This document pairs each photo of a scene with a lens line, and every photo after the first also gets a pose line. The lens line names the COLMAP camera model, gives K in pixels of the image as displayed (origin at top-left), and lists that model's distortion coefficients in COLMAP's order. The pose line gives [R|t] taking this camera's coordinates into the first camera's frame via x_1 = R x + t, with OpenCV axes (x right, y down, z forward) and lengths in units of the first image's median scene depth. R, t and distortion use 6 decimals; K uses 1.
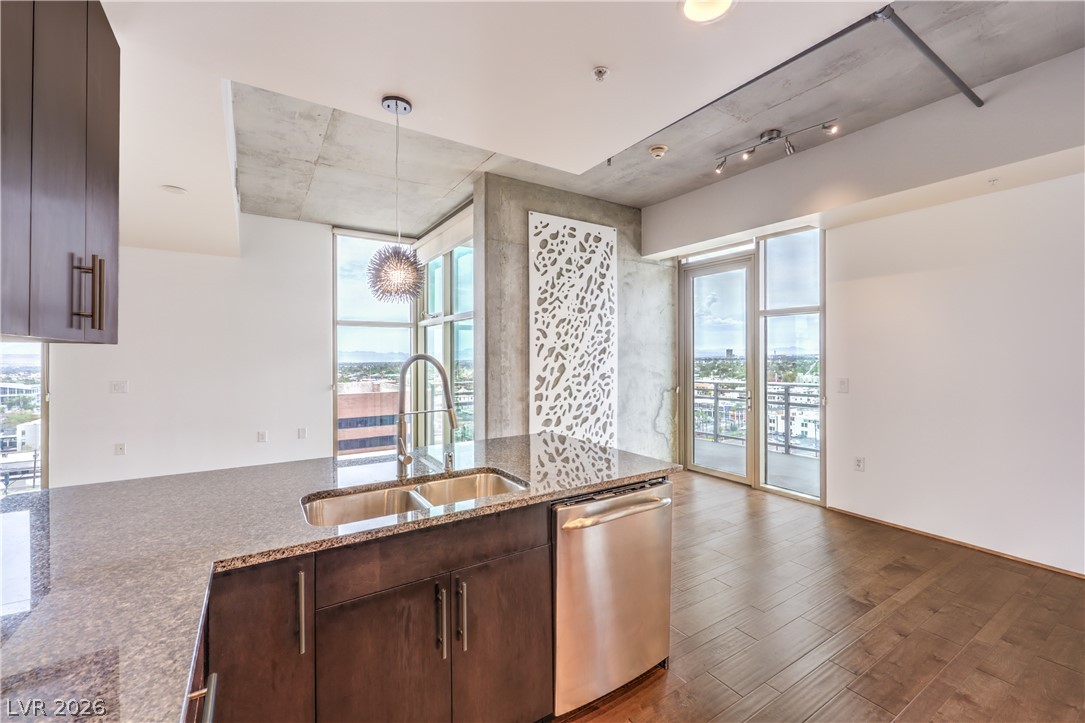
lens RADIAL K [[447.7, 0, 548.7], [0, 447.7, 351.7], [0, 0, 1]] dist [0.000995, 0.000241]
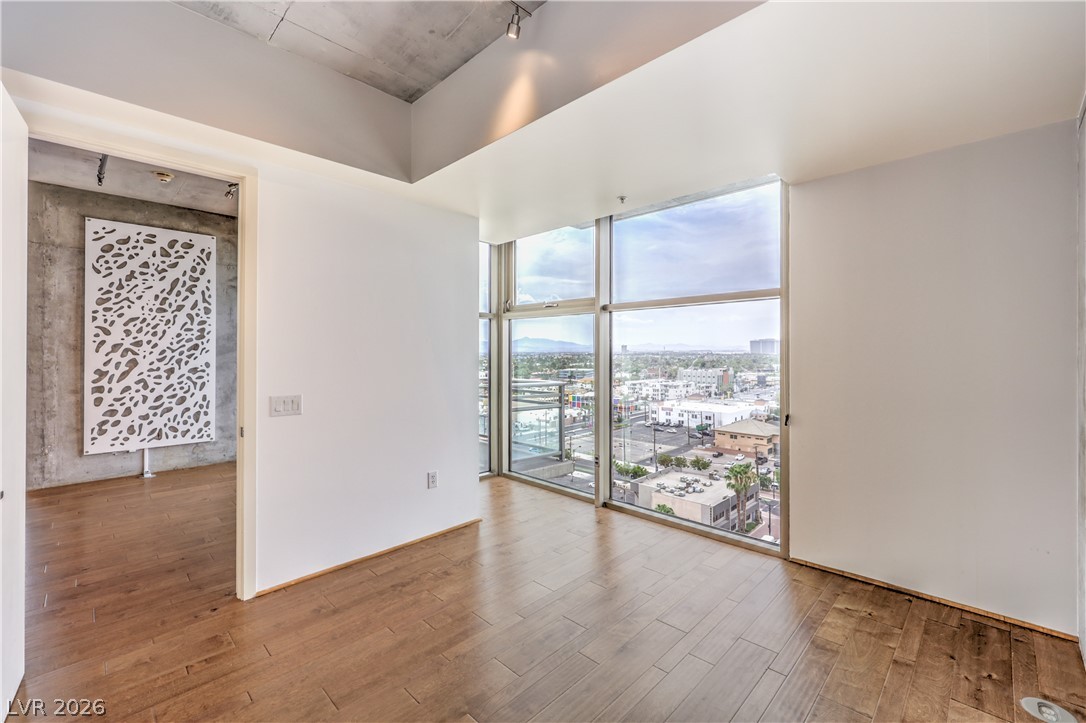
lens RADIAL K [[450.2, 0, 547.6], [0, 450.2, 345.5], [0, 0, 1]] dist [0.000869, 0.000005]
pose [[0.976632, 0.008595, 0.214745, 0.770957], [-0.008114, 0.999962, -0.003122, -0.010117], [-0.214763, 0.001307, 0.976665, -0.284294]]
